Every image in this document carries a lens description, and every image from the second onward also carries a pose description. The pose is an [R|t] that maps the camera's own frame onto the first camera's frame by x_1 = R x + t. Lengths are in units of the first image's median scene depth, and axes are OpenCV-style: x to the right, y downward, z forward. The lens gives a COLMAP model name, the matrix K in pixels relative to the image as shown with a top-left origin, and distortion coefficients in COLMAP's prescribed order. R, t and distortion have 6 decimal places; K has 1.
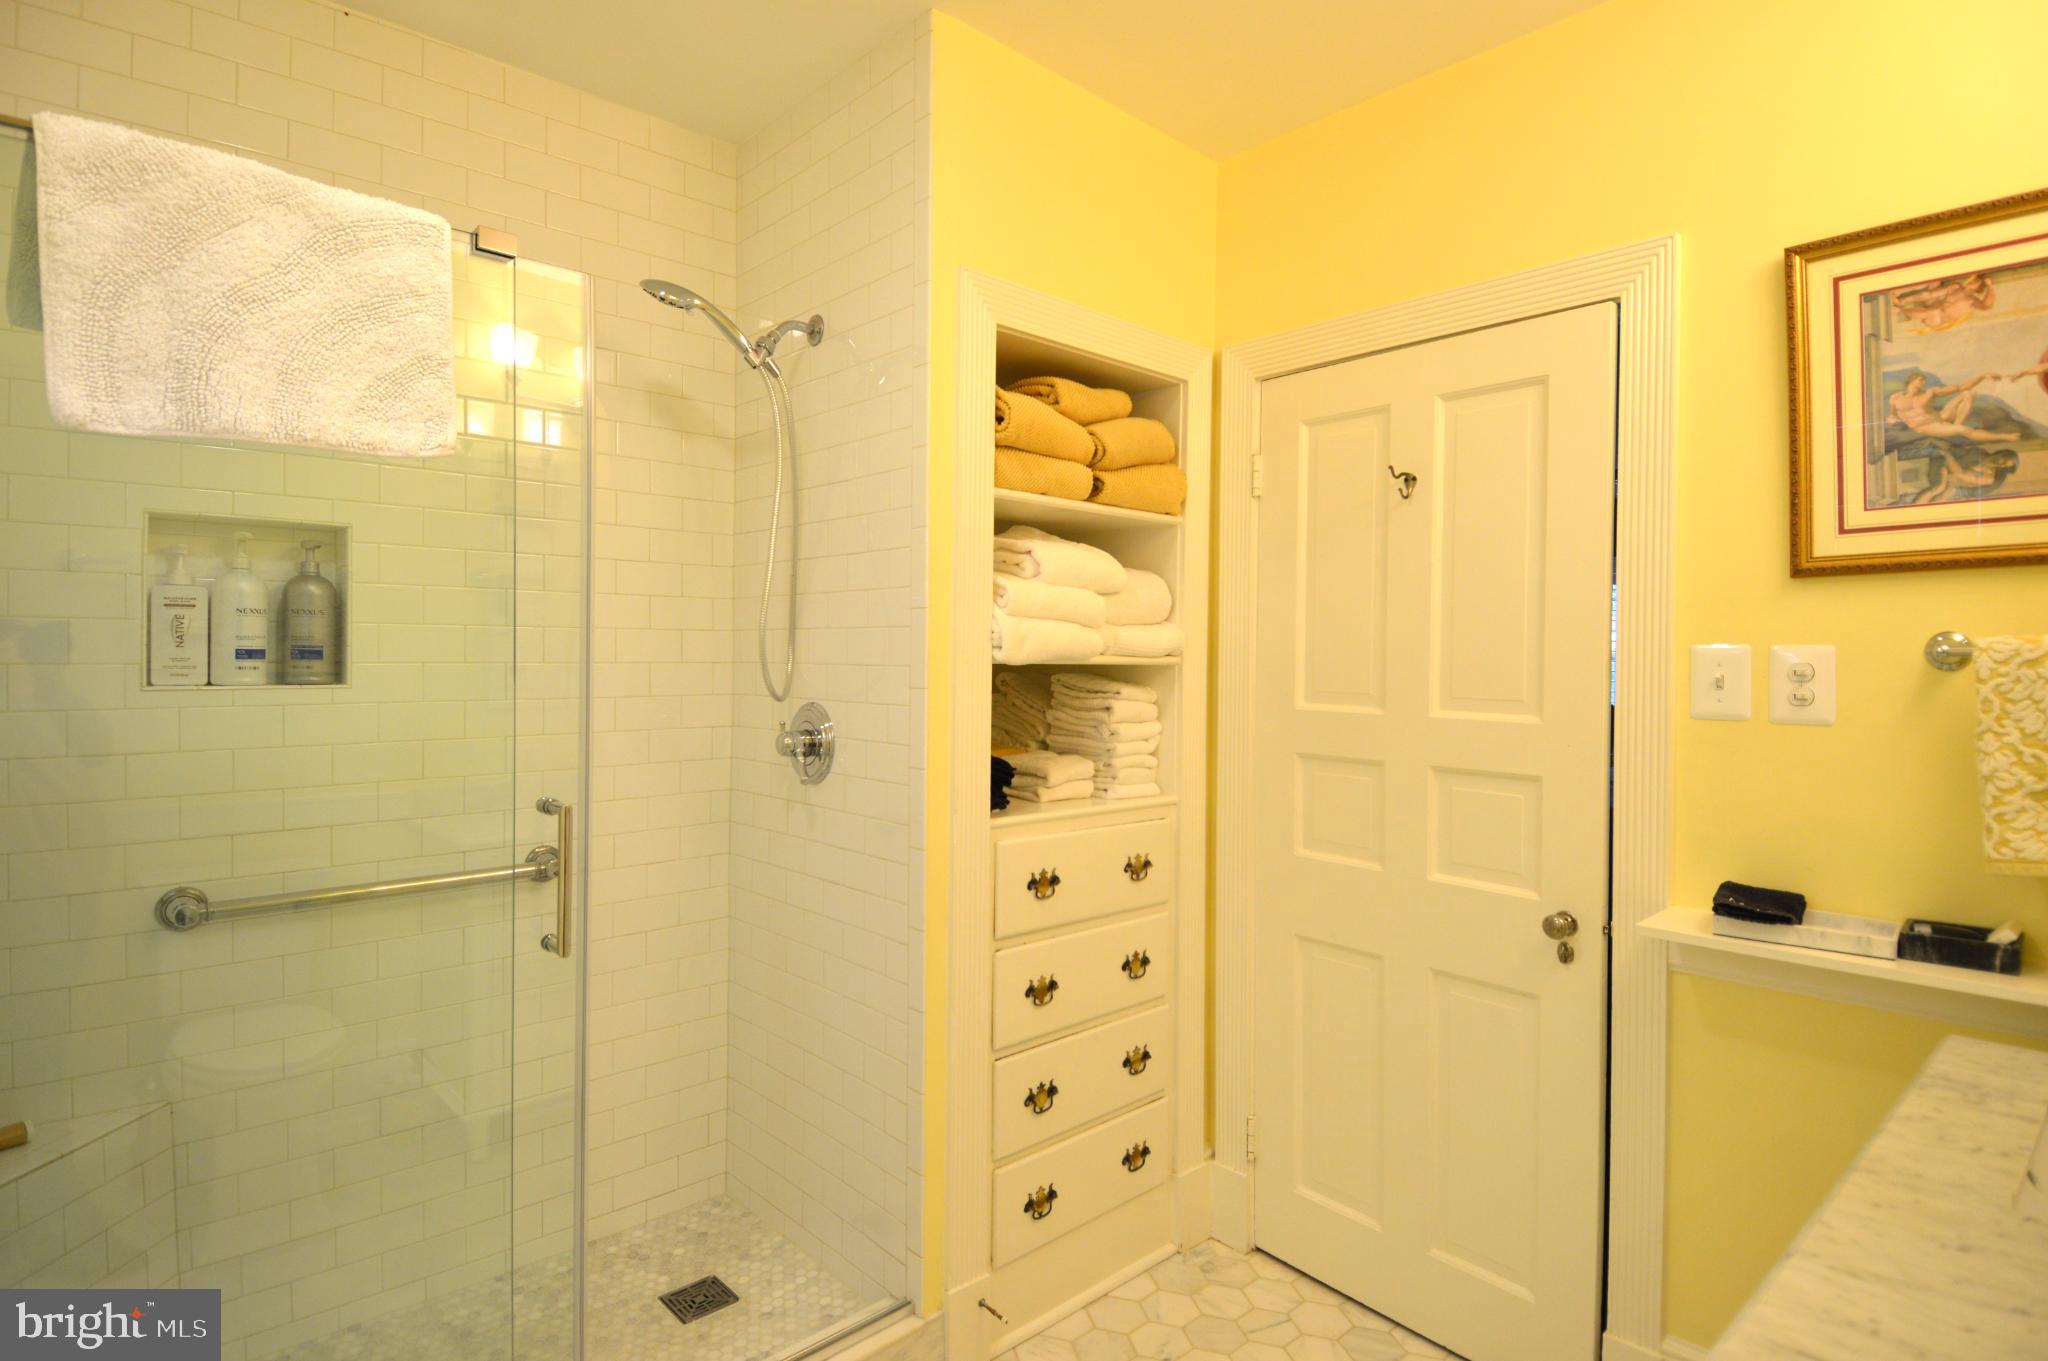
lens RADIAL K [[1066.1, 0, 1018.0], [0, 1066.1, 662.3], [0, 0, 1]] dist [0.047110, -0.051792]
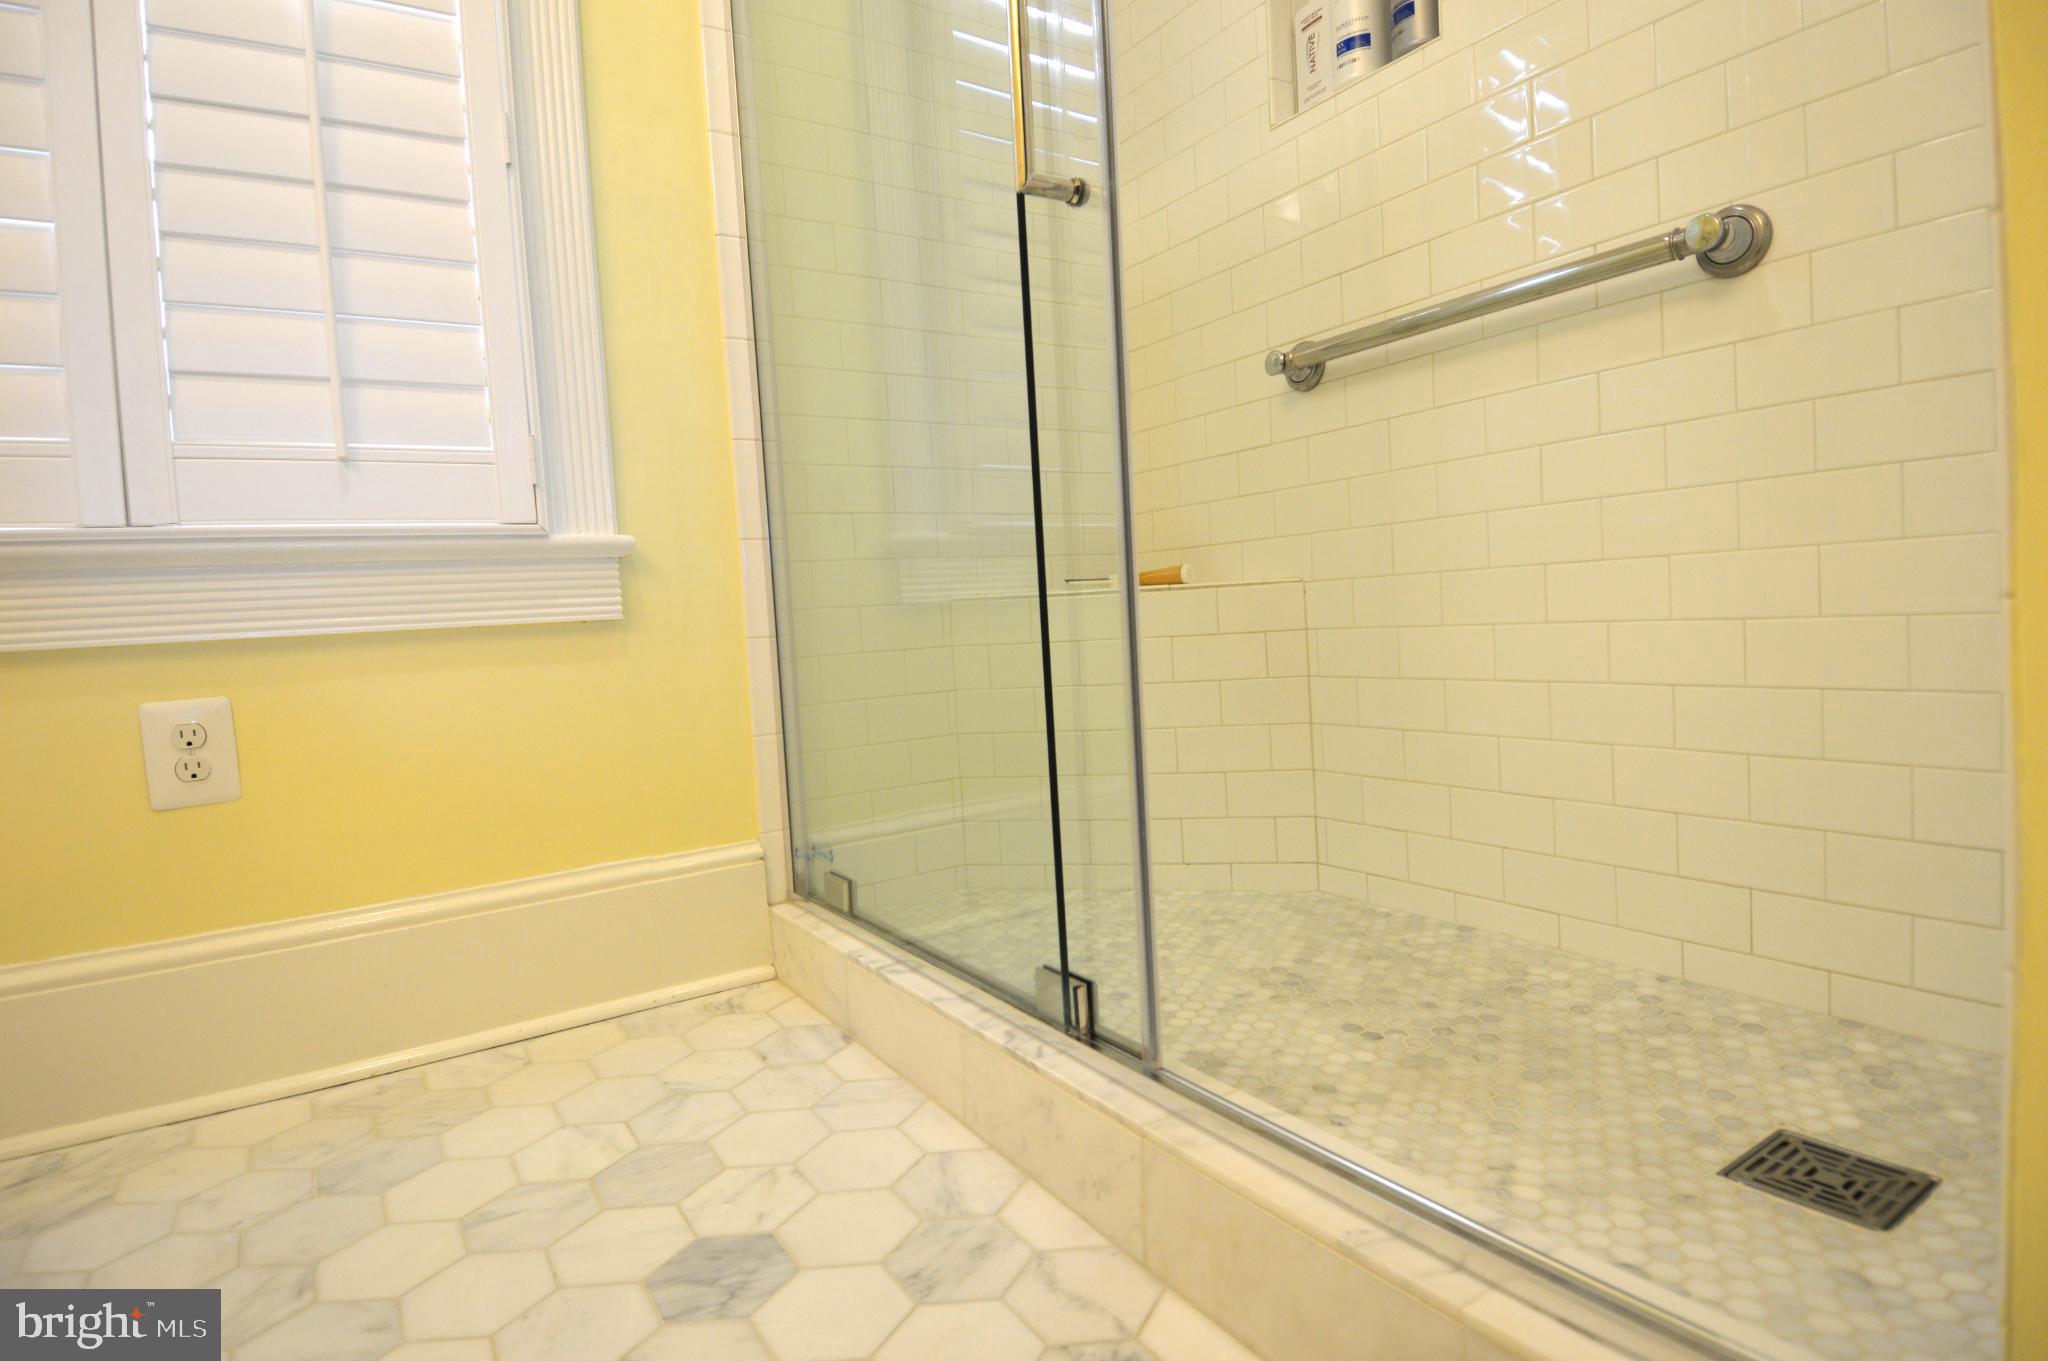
lens RADIAL K [[1066.1, 0, 1018.0], [0, 1066.1, 662.3], [0, 0, 1]] dist [0.047110, -0.051792]
pose [[-0.177858, 0.046833, -0.982941, 0.144961], [0.044121, 0.998242, 0.039578, 0.383812], [0.983067, -0.036329, -0.179612, 0.810549]]
